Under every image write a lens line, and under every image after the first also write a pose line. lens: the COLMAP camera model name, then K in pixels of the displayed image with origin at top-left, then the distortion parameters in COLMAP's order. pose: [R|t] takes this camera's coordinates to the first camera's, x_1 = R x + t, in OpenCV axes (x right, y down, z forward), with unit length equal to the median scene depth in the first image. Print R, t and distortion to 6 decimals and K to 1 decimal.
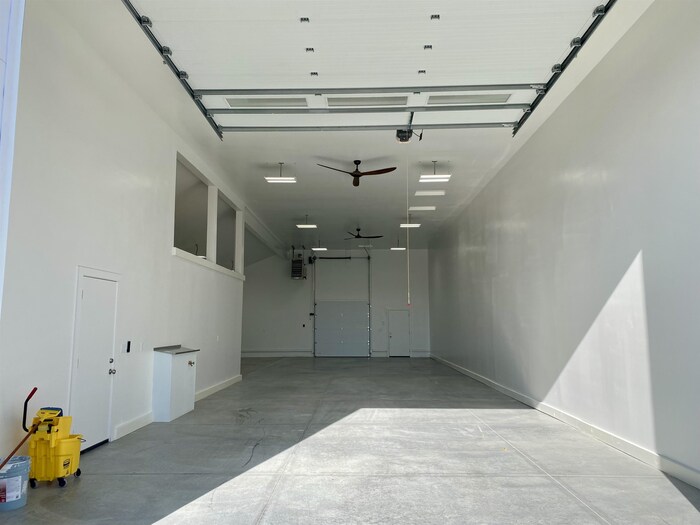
lens RADIAL K [[532.6, 0, 349.7], [0, 532.6, 254.6], [0, 0, 1]] dist [0.046035, -0.044082]
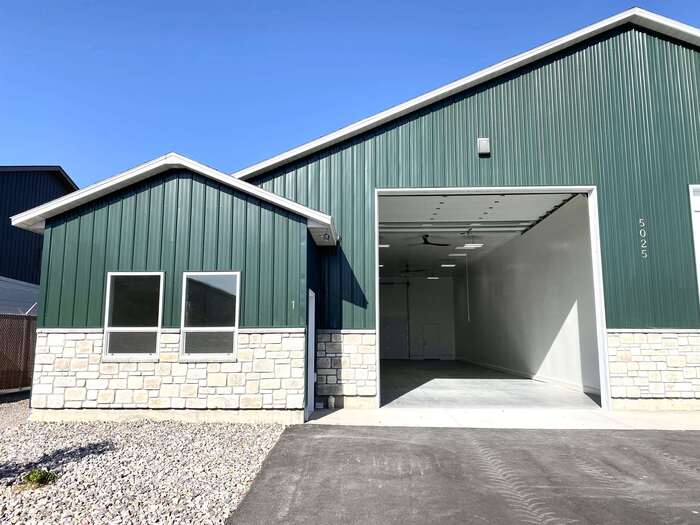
lens RADIAL K [[532.6, 0, 344.5], [0, 532.6, 266.6], [0, 0, 1]] dist [0.046035, -0.044082]
pose [[0.999873, 0.004742, -0.015196, -0.153254], [-0.004760, 0.999988, -0.001151, -0.050839], [0.015191, 0.001223, 0.999884, -0.475983]]
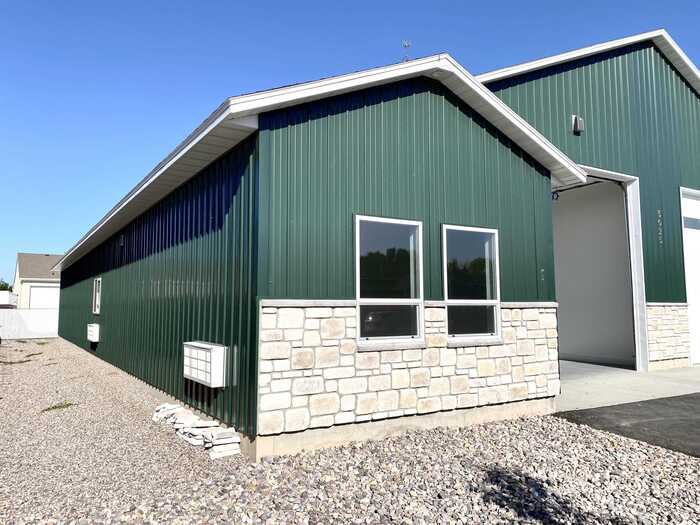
lens RADIAL K [[532.6, 0, 346.1], [0, 532.6, 259.7], [0, 0, 1]] dist [0.046035, -0.044082]
pose [[0.835478, 0.053485, 0.546915, -0.612753], [-0.075151, 0.997022, 0.017299, -0.019286], [-0.544361, -0.055554, 0.837010, -0.220891]]
